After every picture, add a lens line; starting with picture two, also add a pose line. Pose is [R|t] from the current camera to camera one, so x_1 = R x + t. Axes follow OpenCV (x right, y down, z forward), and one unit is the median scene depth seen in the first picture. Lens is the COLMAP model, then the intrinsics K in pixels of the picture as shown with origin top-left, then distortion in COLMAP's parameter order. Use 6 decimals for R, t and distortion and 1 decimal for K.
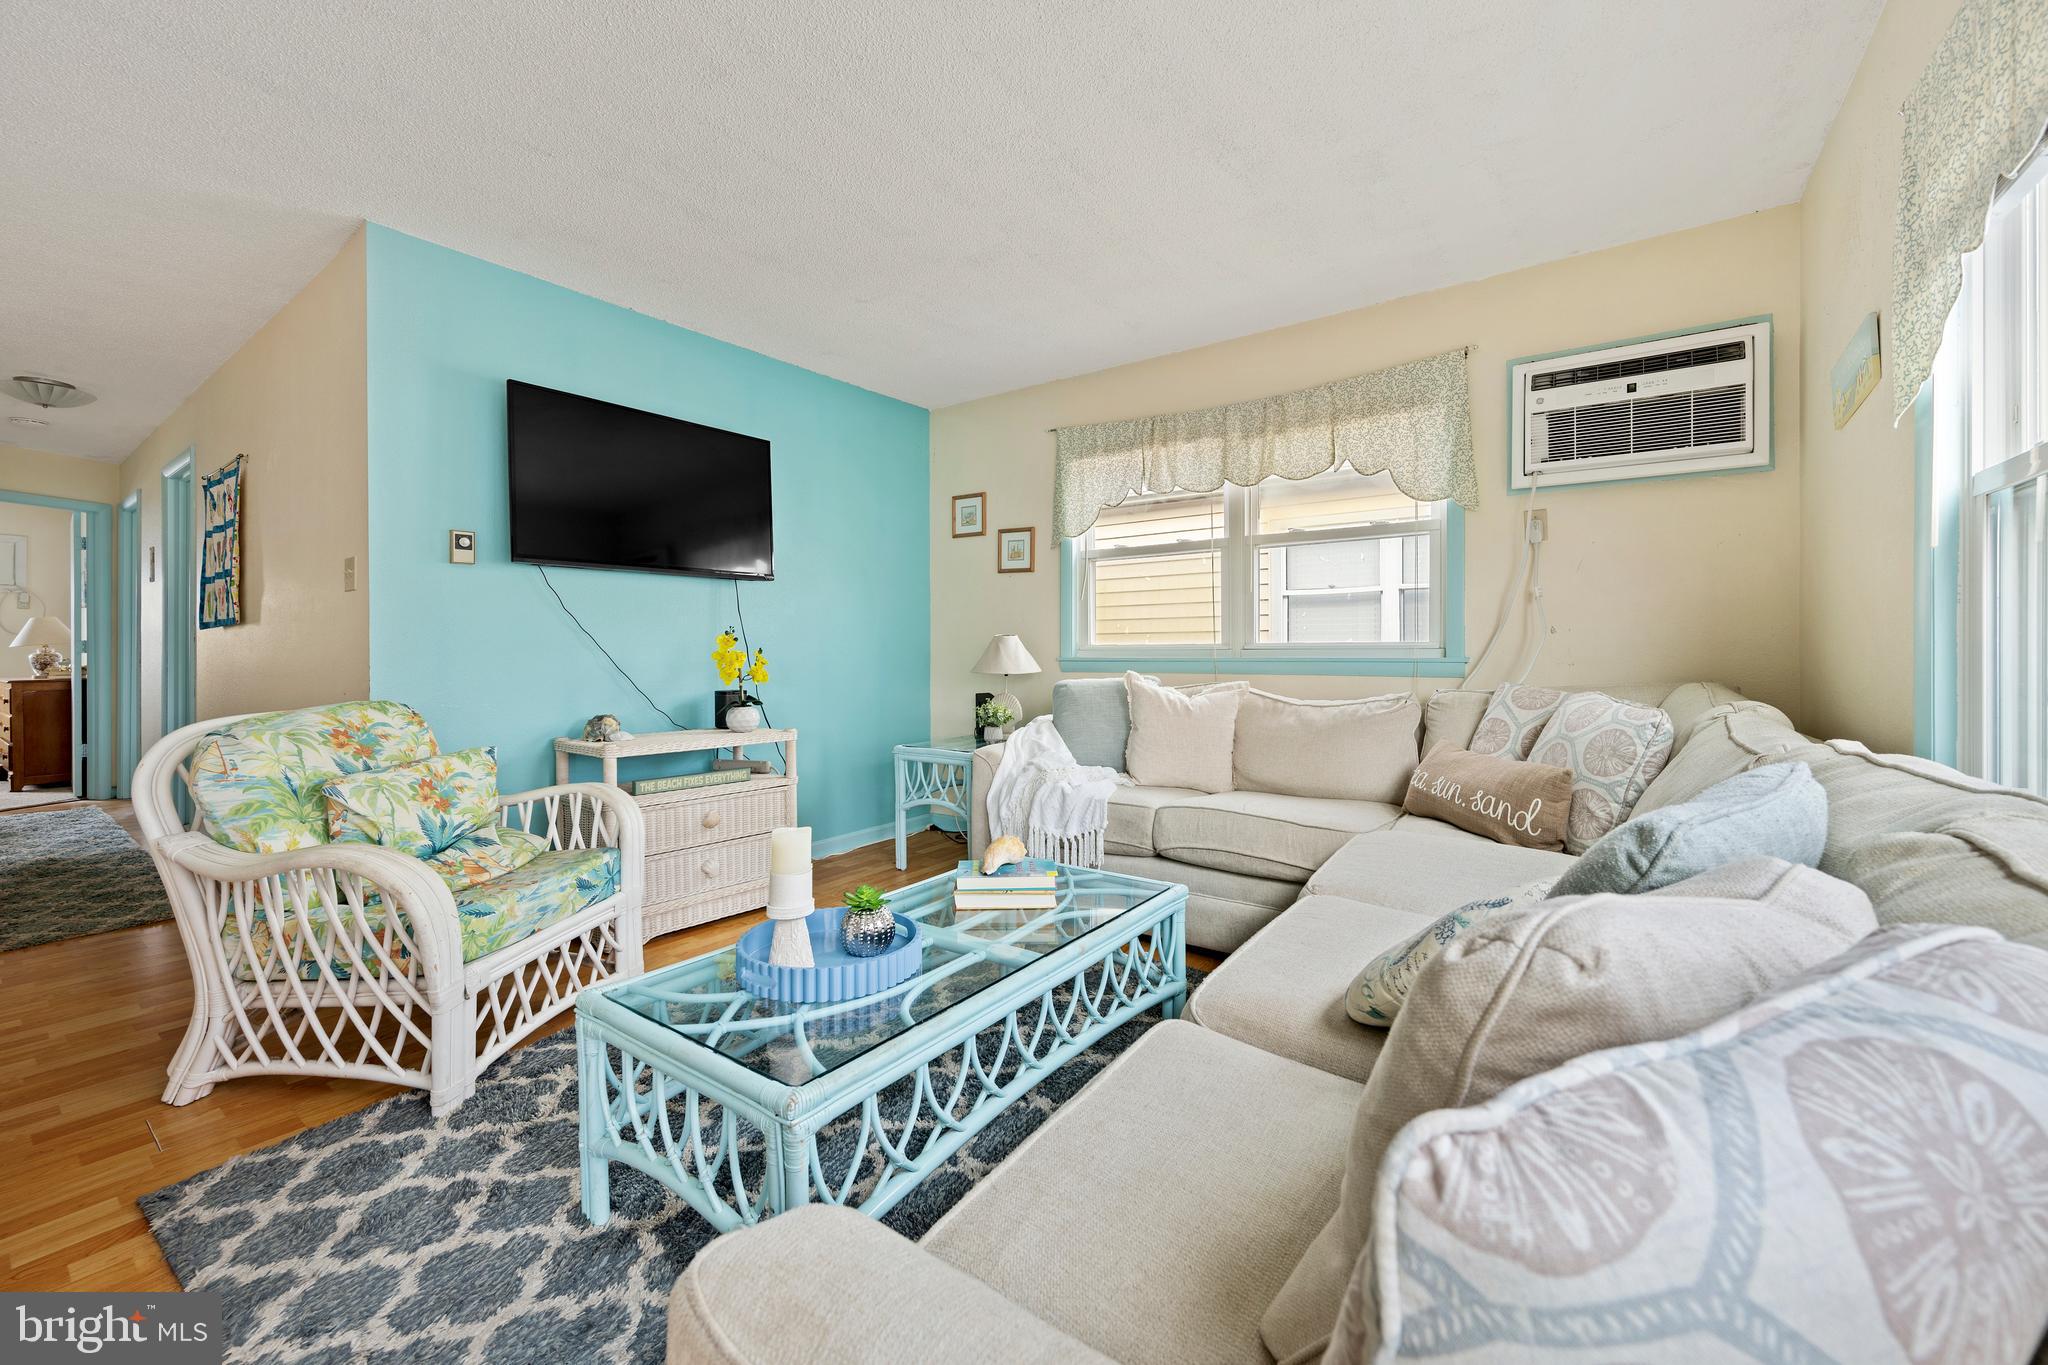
lens RADIAL K [[834.3, 0, 1034.5], [0, 834.3, 663.6], [0, 0, 1]] dist [-0.002083, 0.000021]
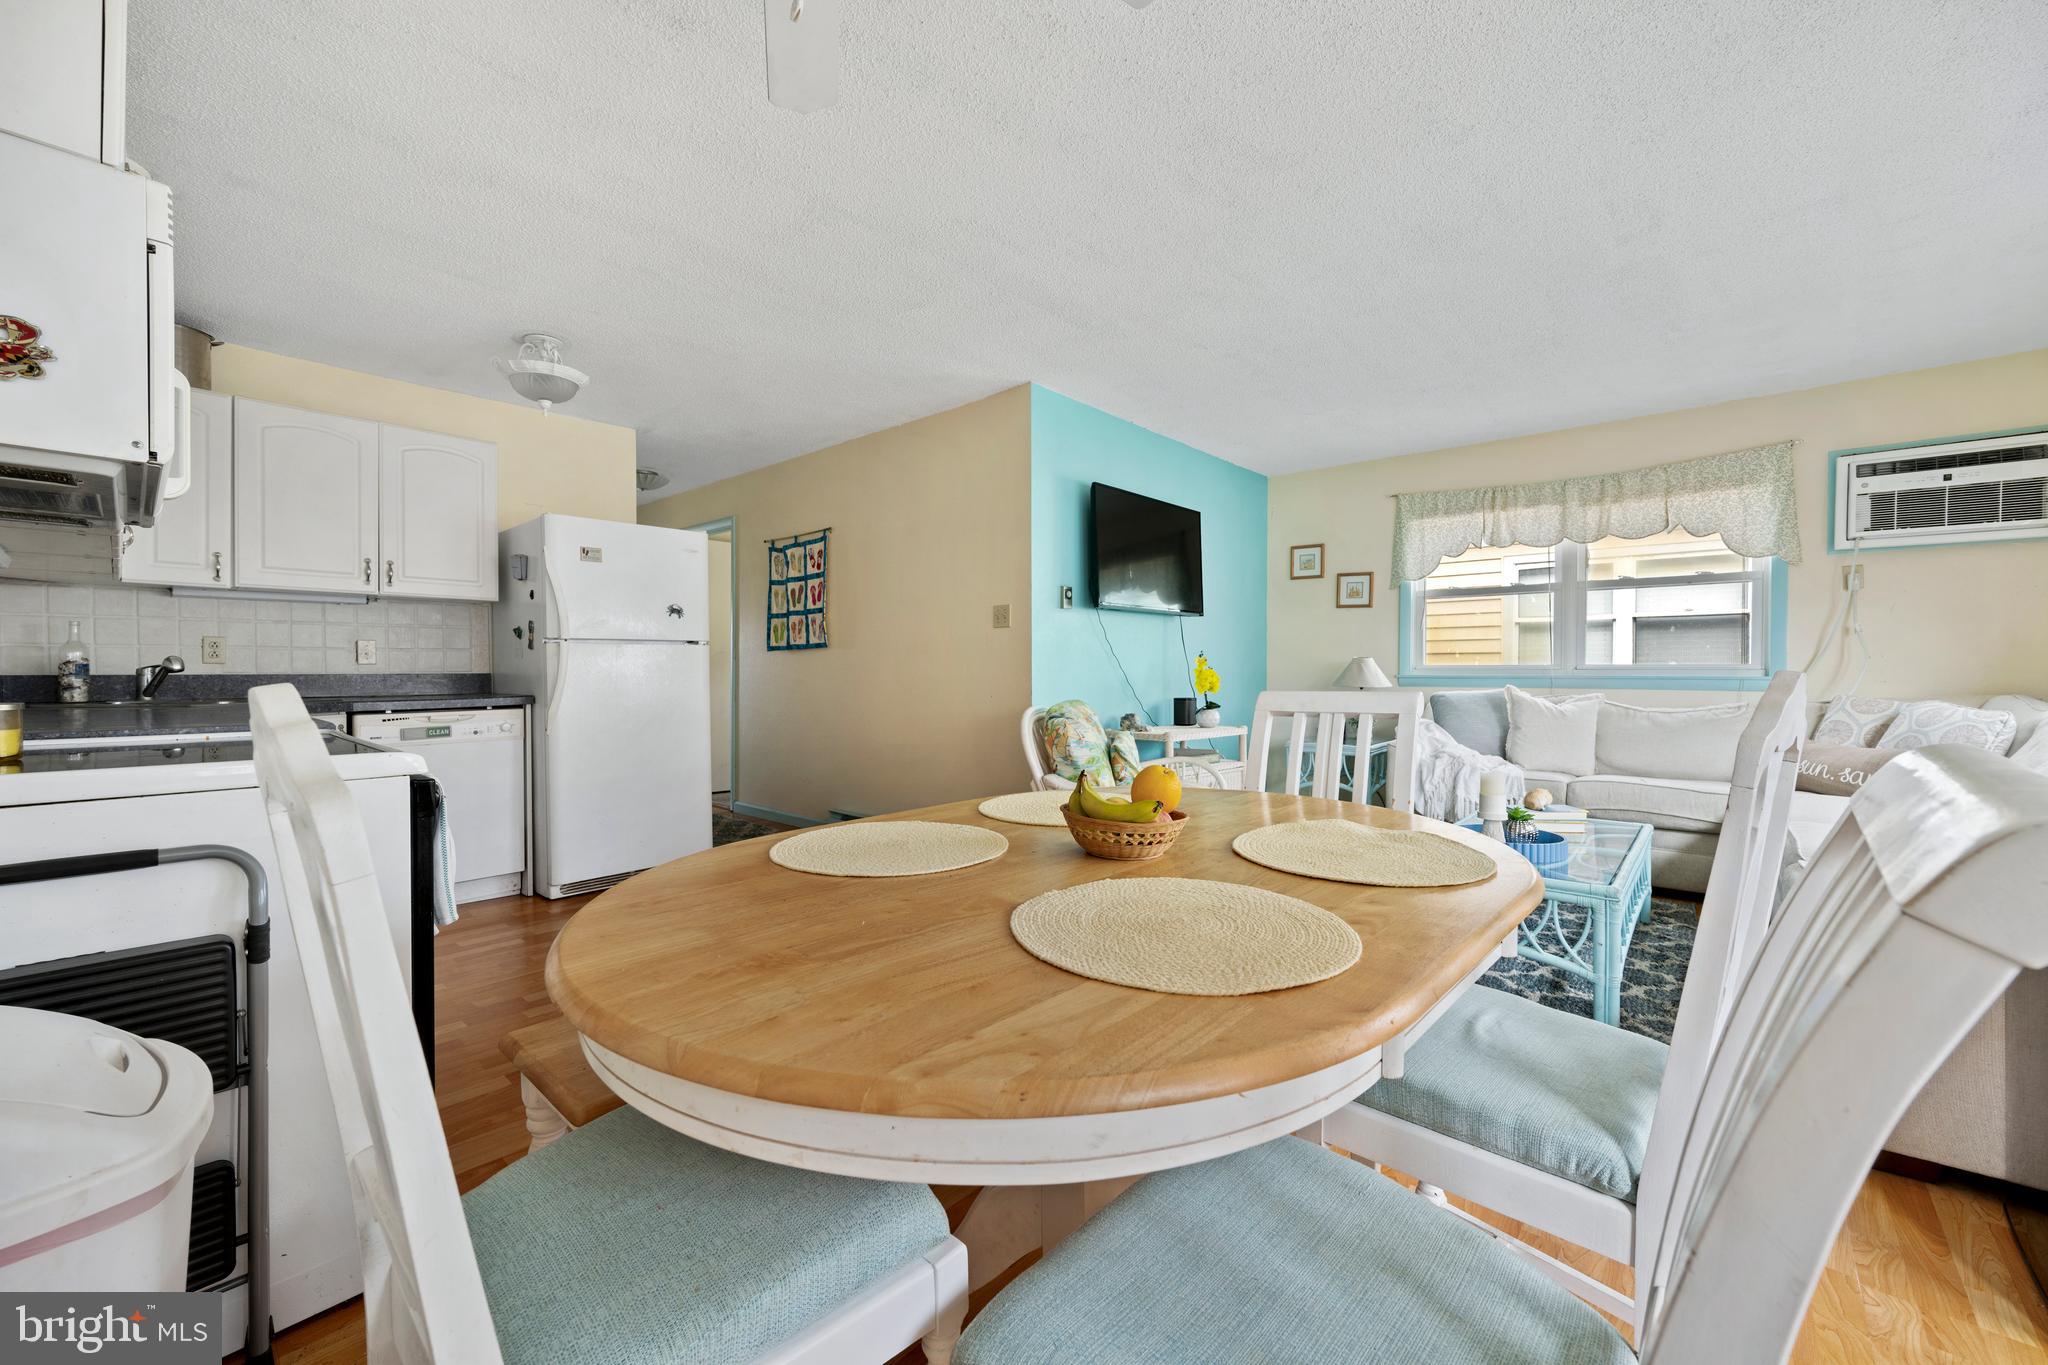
lens RADIAL K [[834.3, 0, 1015.8], [0, 834.3, 686.0], [0, 0, 1]] dist [-0.002083, 0.000021]
pose [[0.995172, 0.006667, -0.097915, -0.555622], [-0.006132, 0.999965, 0.005764, 0.007795], [0.097950, -0.005136, 0.995178, -0.419810]]
